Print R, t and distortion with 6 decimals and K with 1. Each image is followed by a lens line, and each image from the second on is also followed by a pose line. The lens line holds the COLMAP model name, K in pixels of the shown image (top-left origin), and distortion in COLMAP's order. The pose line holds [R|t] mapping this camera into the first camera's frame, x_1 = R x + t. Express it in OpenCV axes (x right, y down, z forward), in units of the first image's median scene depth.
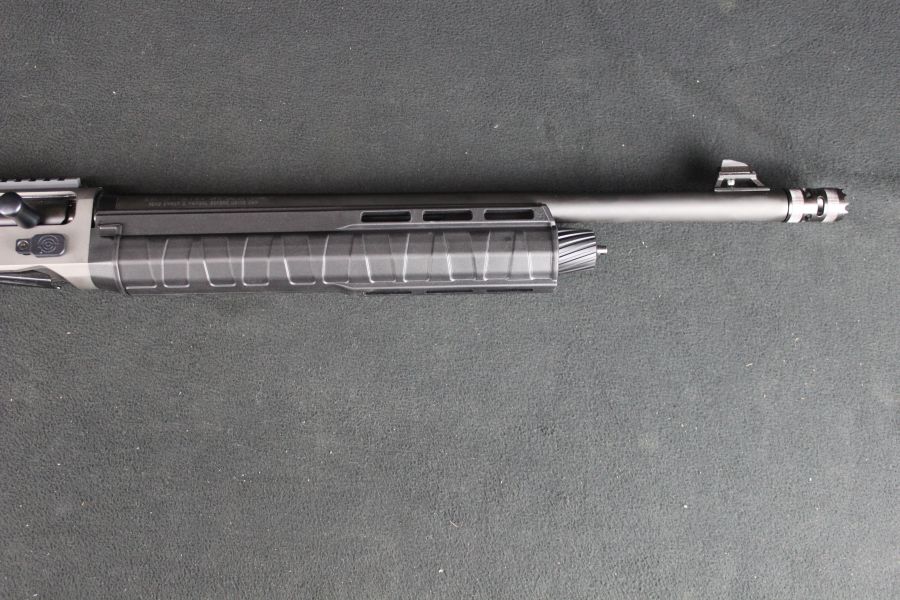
lens RADIAL K [[875.0, 0, 455.5], [0, 875.0, 302.9], [0, 0, 1]] dist [-0.136457, 0.141248]
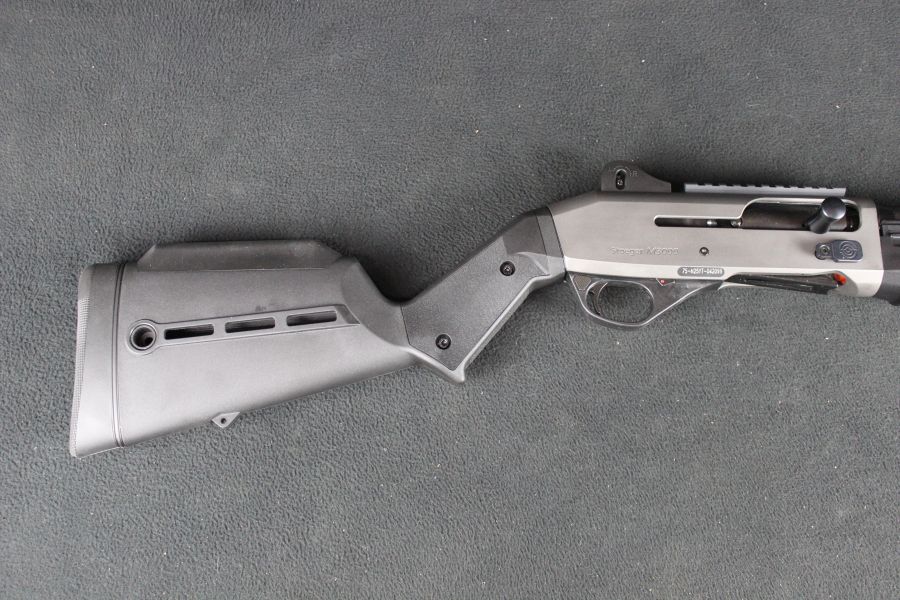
lens RADIAL K [[875.0, 0, 455.5], [0, 875.0, 302.9], [0, 0, 1]] dist [-0.136457, 0.141248]
pose [[0.995442, 0.045384, -0.083879, -0.820072], [-0.048448, 0.998217, -0.034858, 0.050739], [0.082148, 0.038763, 0.995866, -0.052006]]
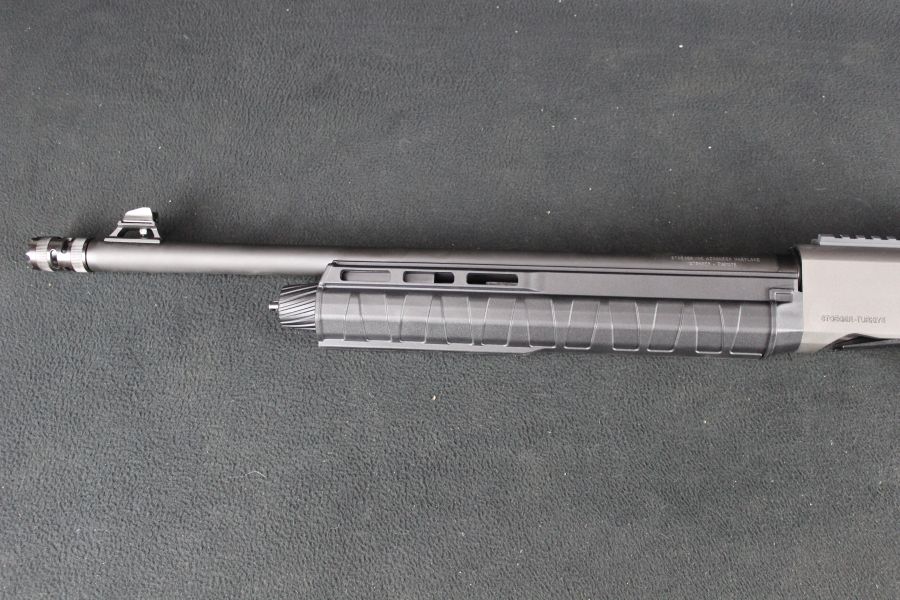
lens RADIAL K [[875.0, 0, 455.5], [0, 875.0, 302.9], [0, 0, 1]] dist [-0.136457, 0.141248]
pose [[0.995805, 0.034509, -0.084749, -0.915183], [-0.053110, 0.972168, -0.228187, 0.160288], [0.074516, 0.231731, 0.969922, -0.003063]]
